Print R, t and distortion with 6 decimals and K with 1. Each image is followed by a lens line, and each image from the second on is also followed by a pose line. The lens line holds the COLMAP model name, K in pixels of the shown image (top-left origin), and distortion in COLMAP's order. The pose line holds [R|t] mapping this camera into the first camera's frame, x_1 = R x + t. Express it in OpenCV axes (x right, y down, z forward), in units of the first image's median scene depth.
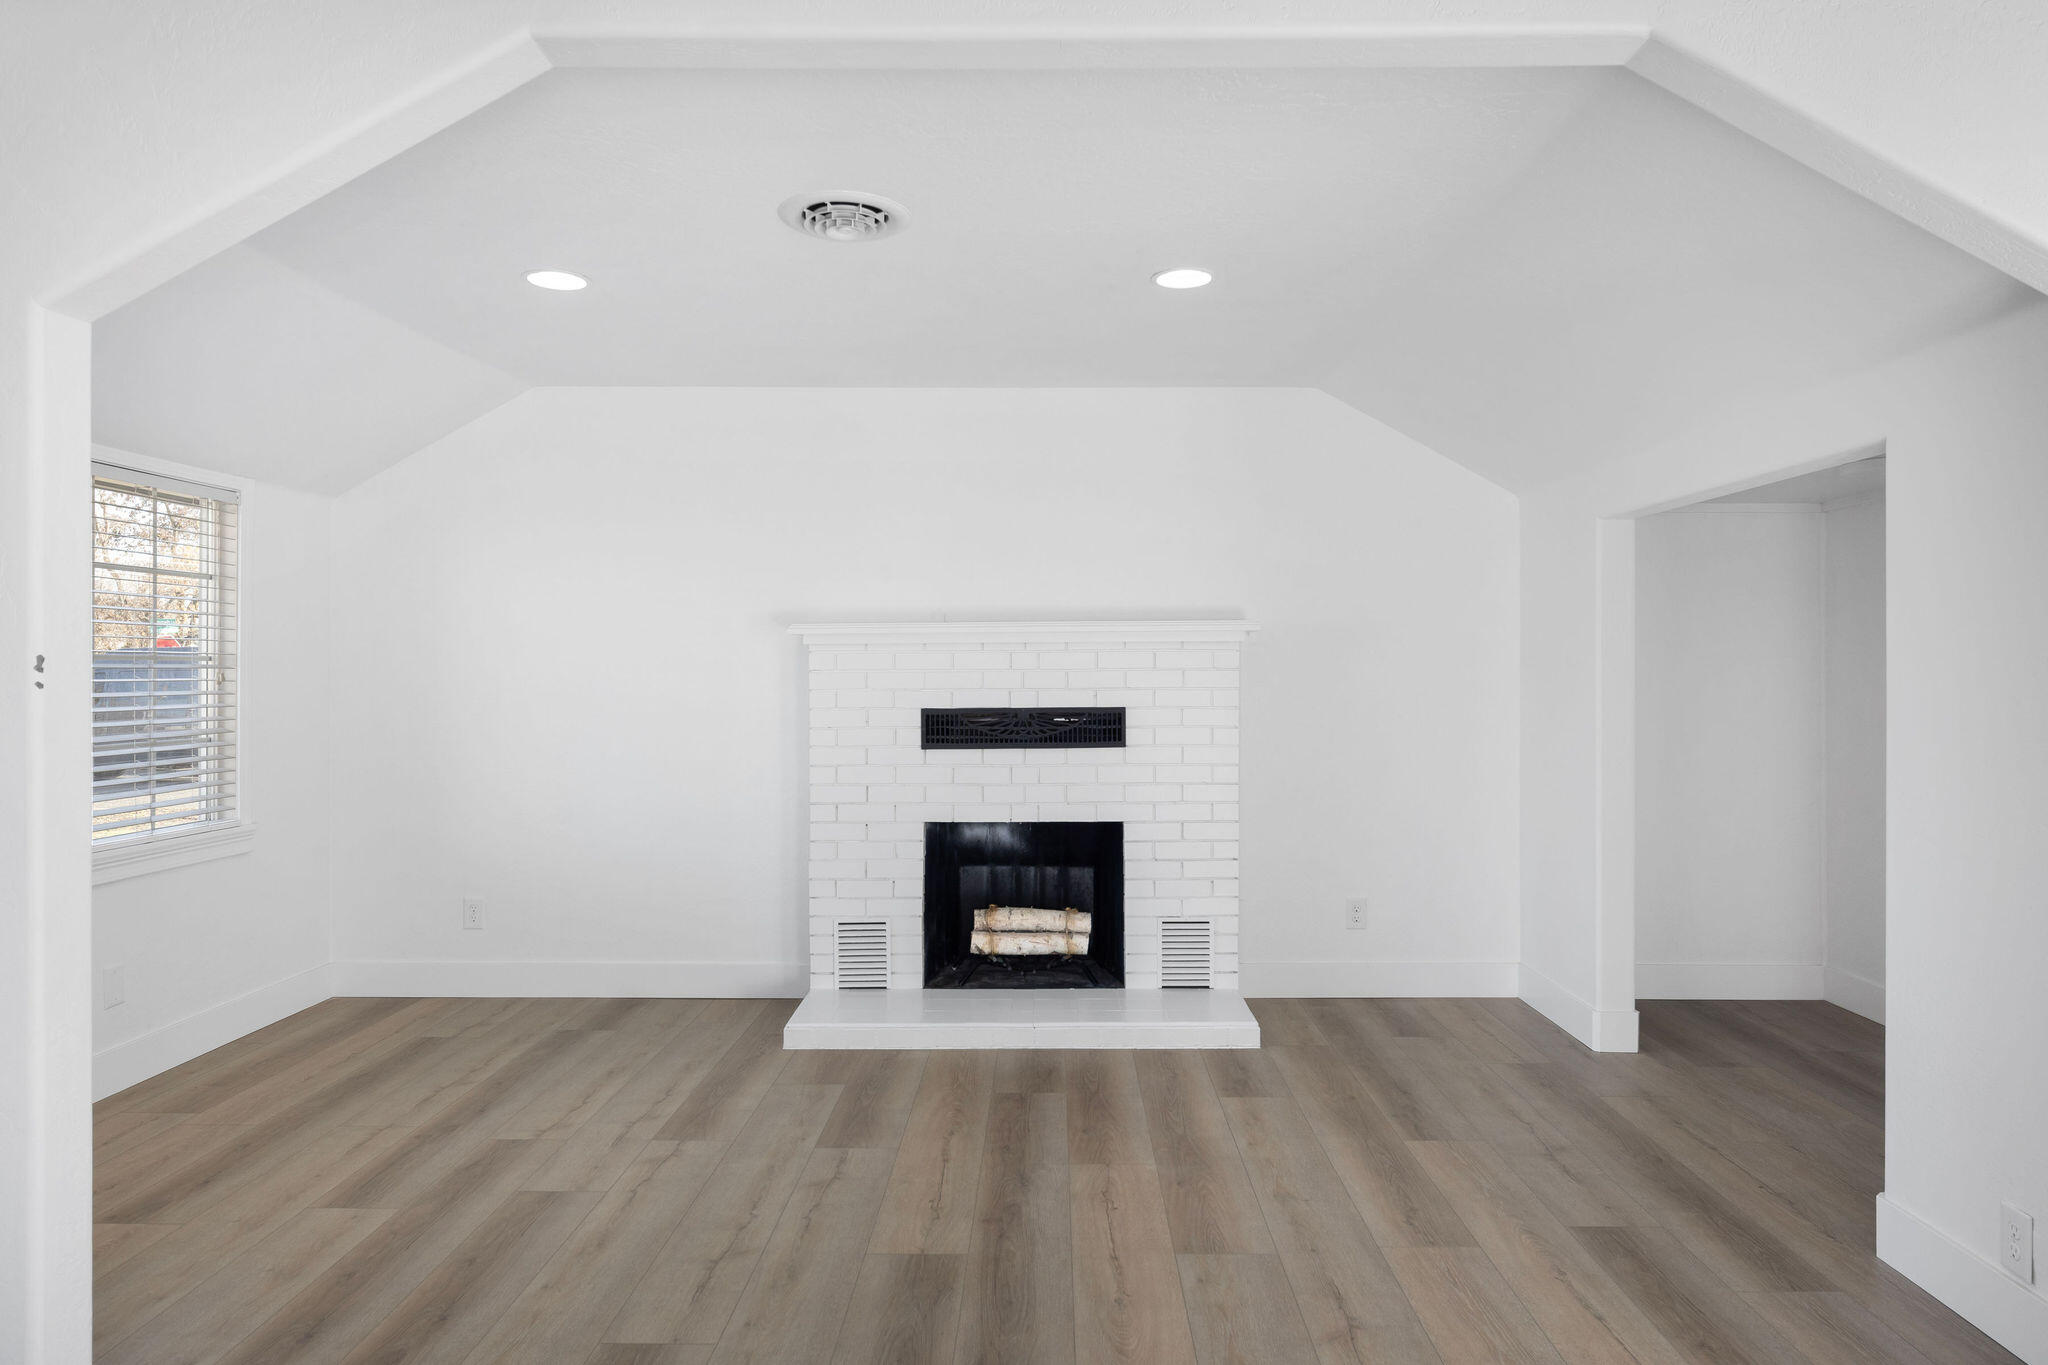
lens RADIAL K [[1272.3, 0, 1047.4], [0, 1272.3, 667.3], [0, 0, 1]] dist [0.011731, -0.006871]
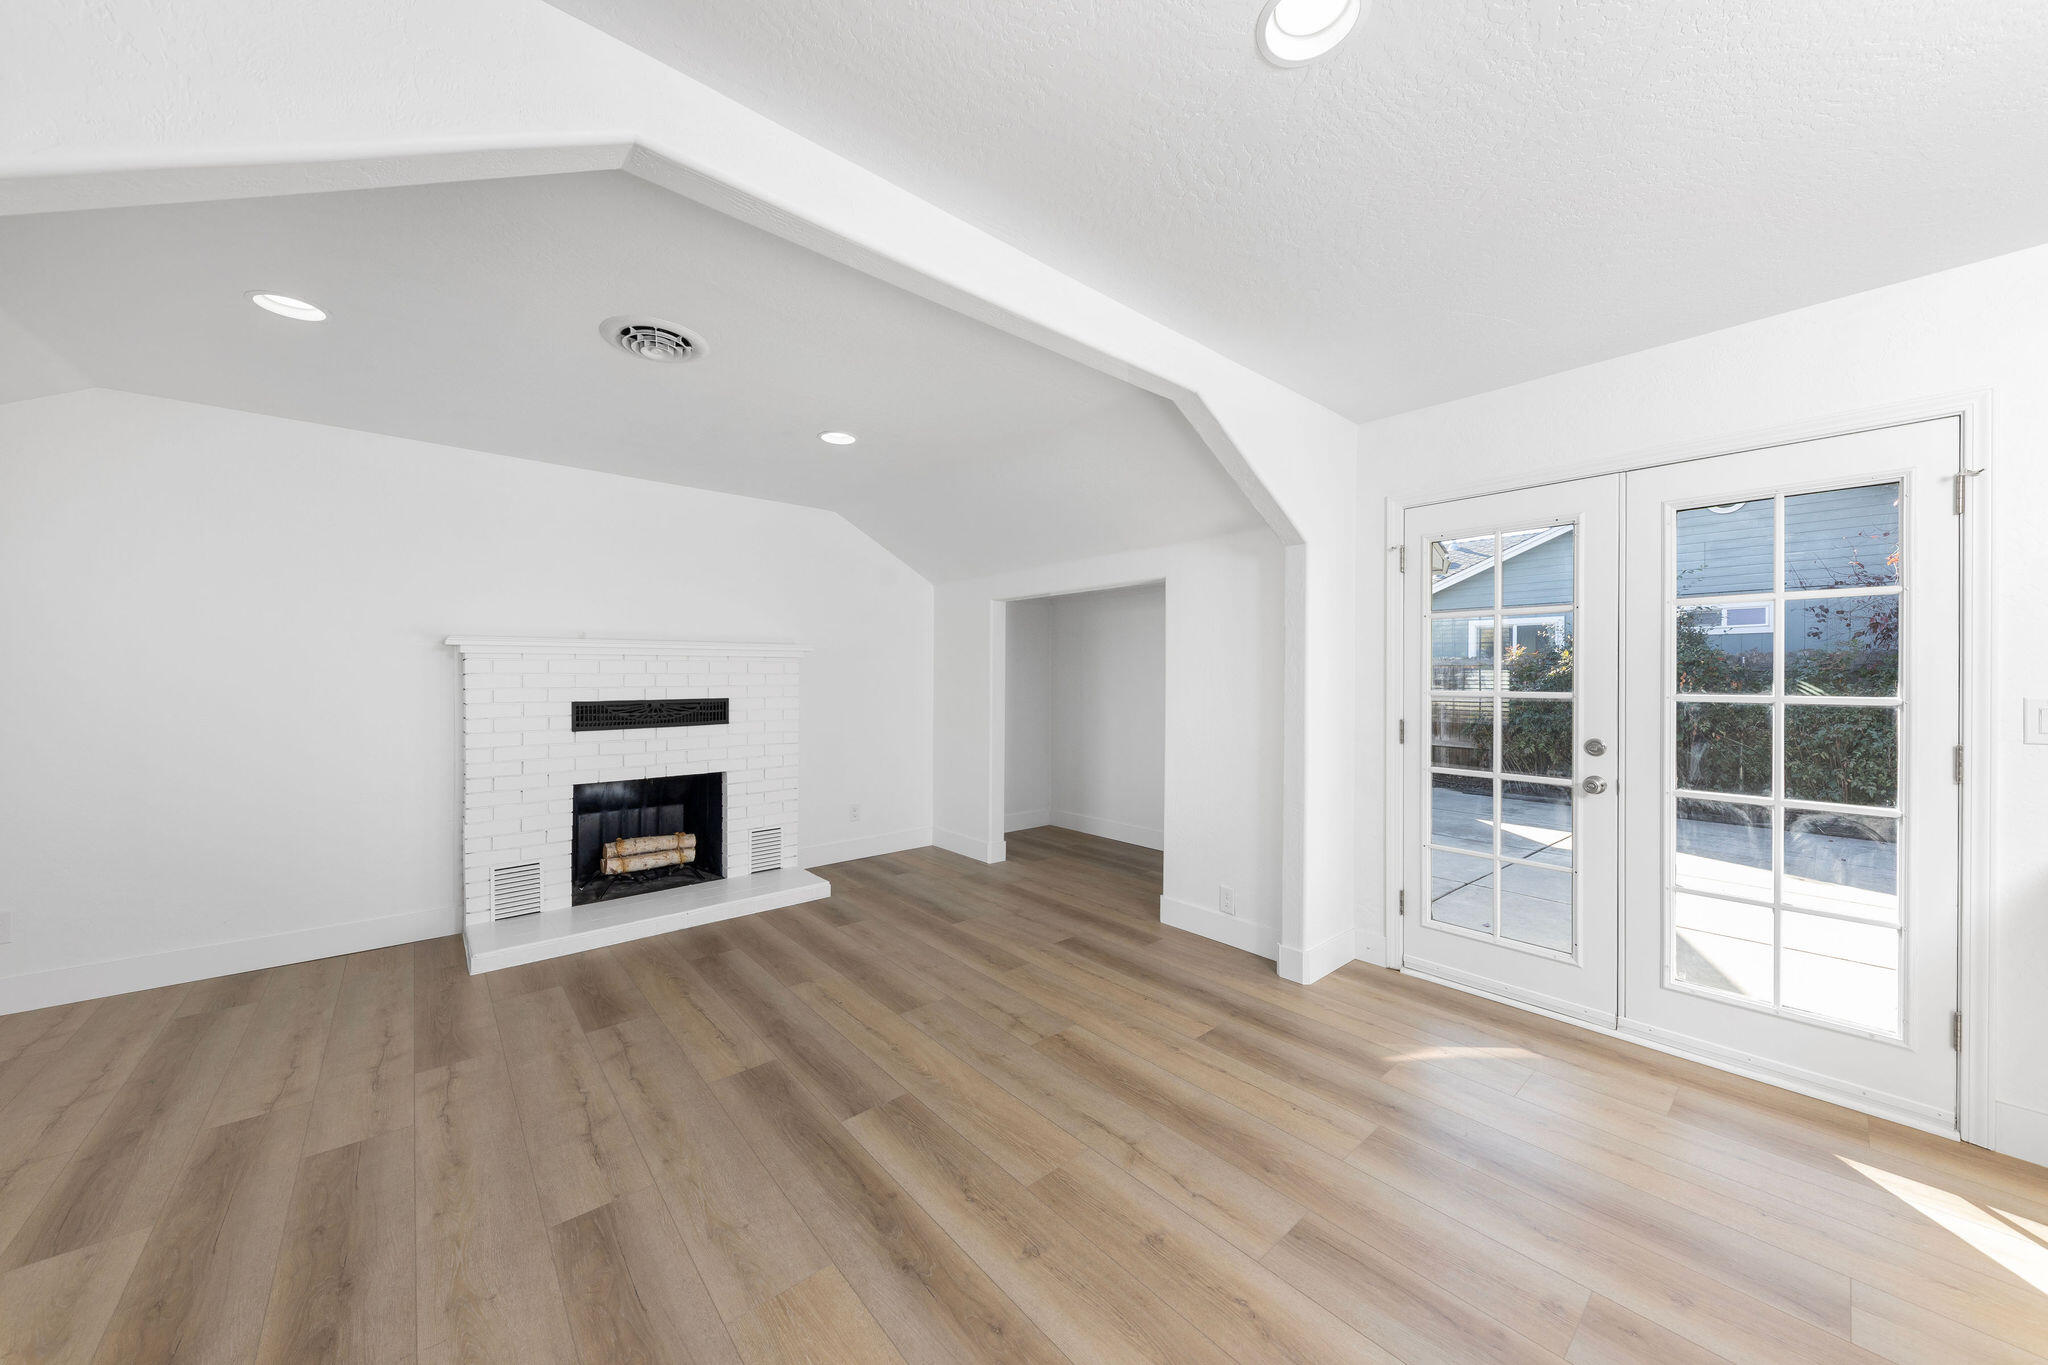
lens RADIAL K [[708.2, 0, 1039.2], [0, 708.2, 680.0], [0, 0, 1]] dist [0.005496, -0.002000]
pose [[0.747752, -0.001180, 0.663977, -0.259964], [-0.003584, 0.999977, 0.005814, 0.003168], [-0.663969, -0.006727, 0.747730, 0.111514]]
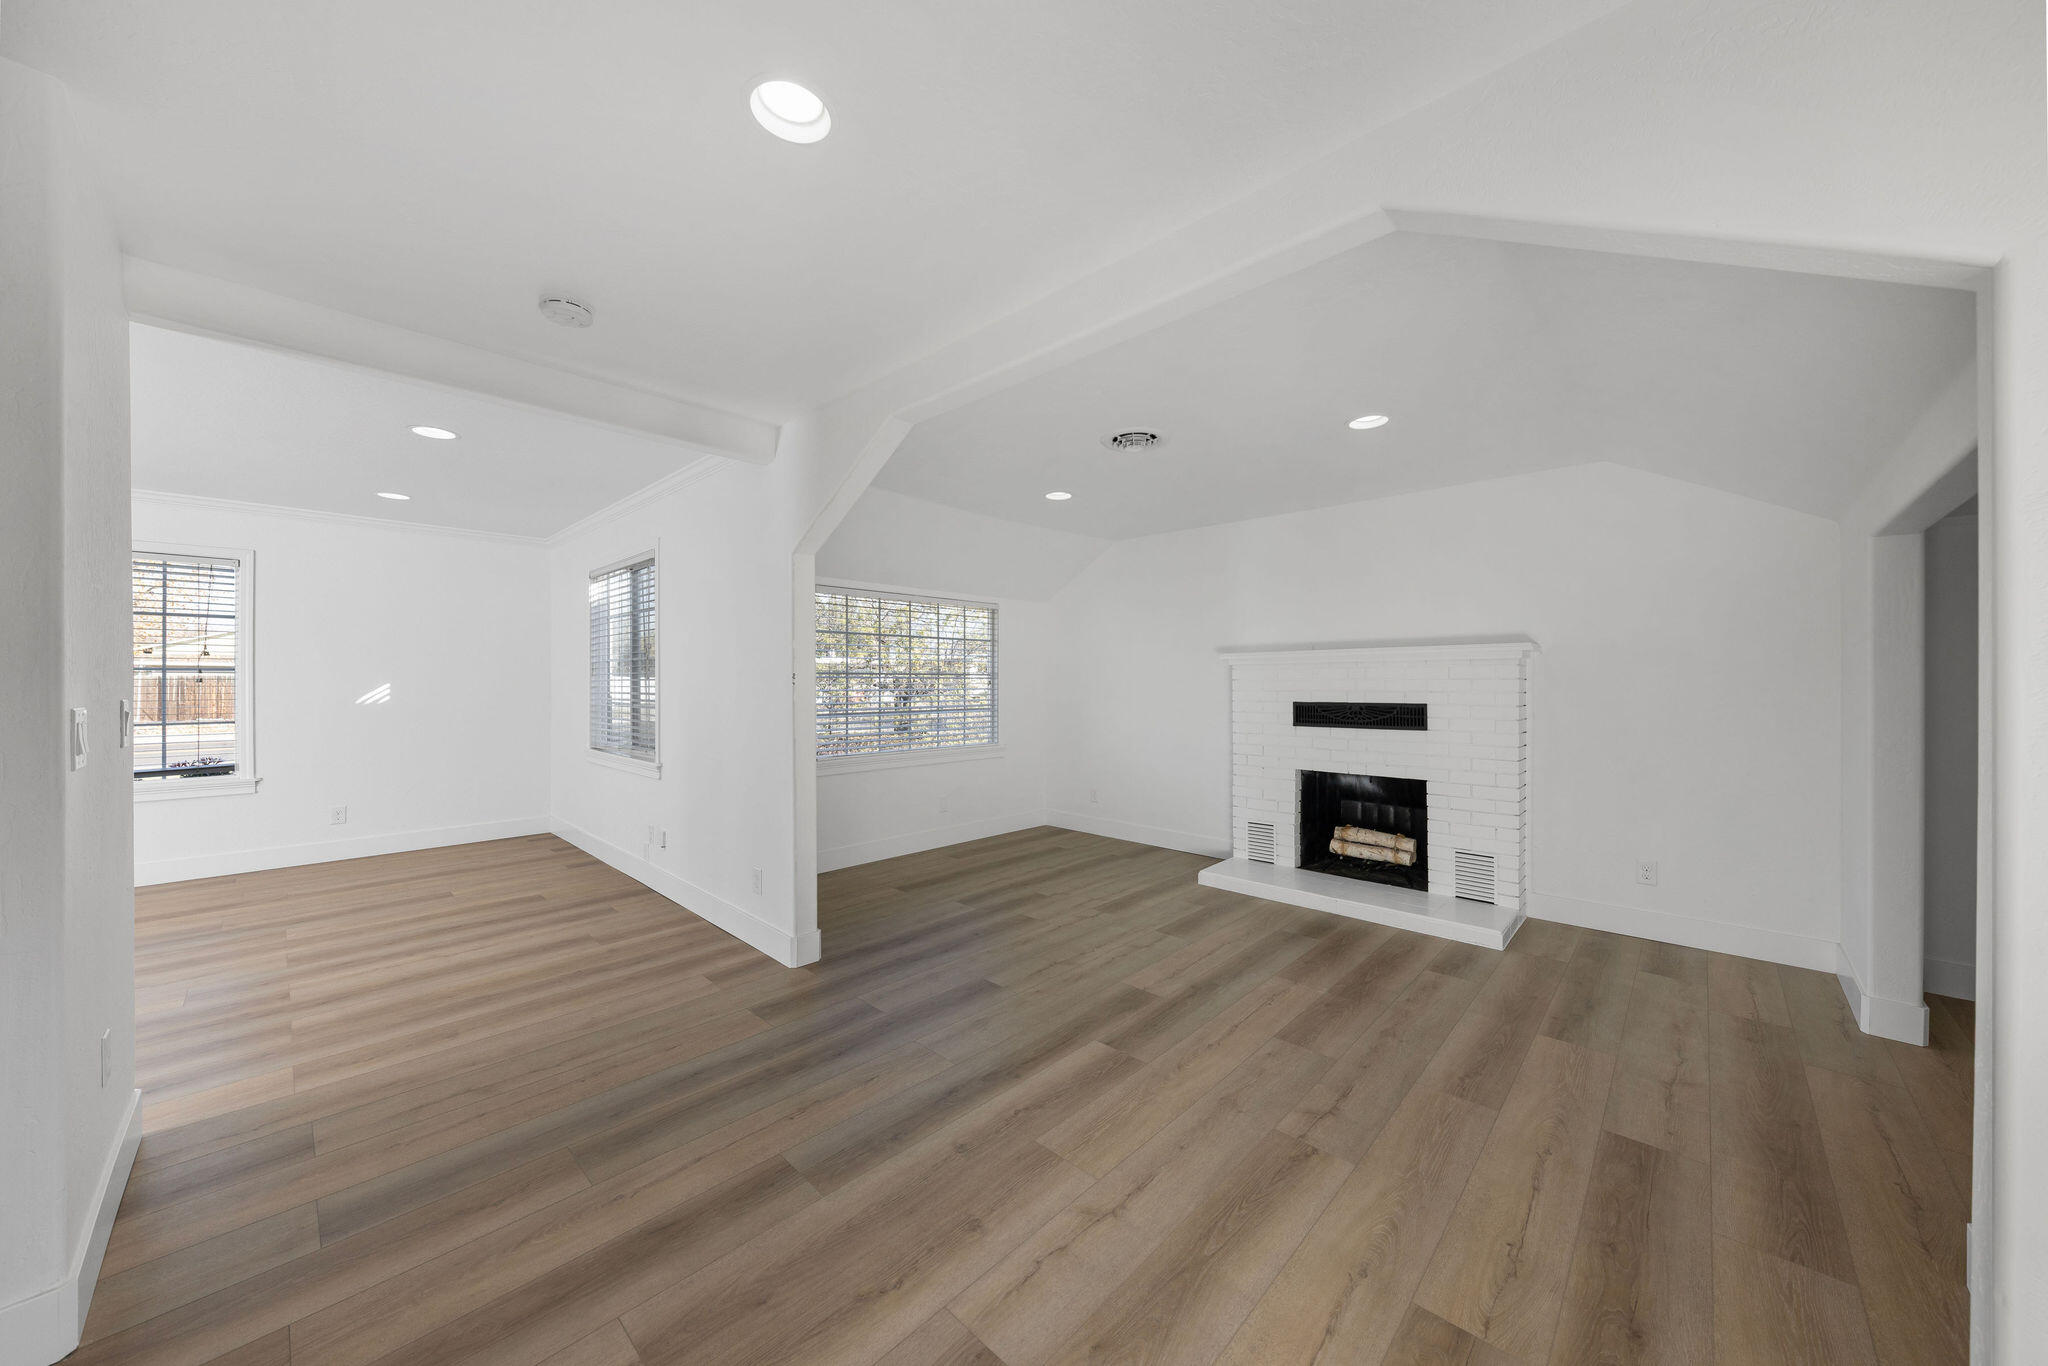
lens RADIAL K [[708.2, 0, 1036.2], [0, 708.2, 681.3], [0, 0, 1]] dist [0.005496, -0.002000]
pose [[0.732856, 0.000763, -0.680384, 0.329218], [0.001150, 0.999997, 0.002360, 0.002745], [0.680383, -0.002512, 0.732852, 0.088567]]
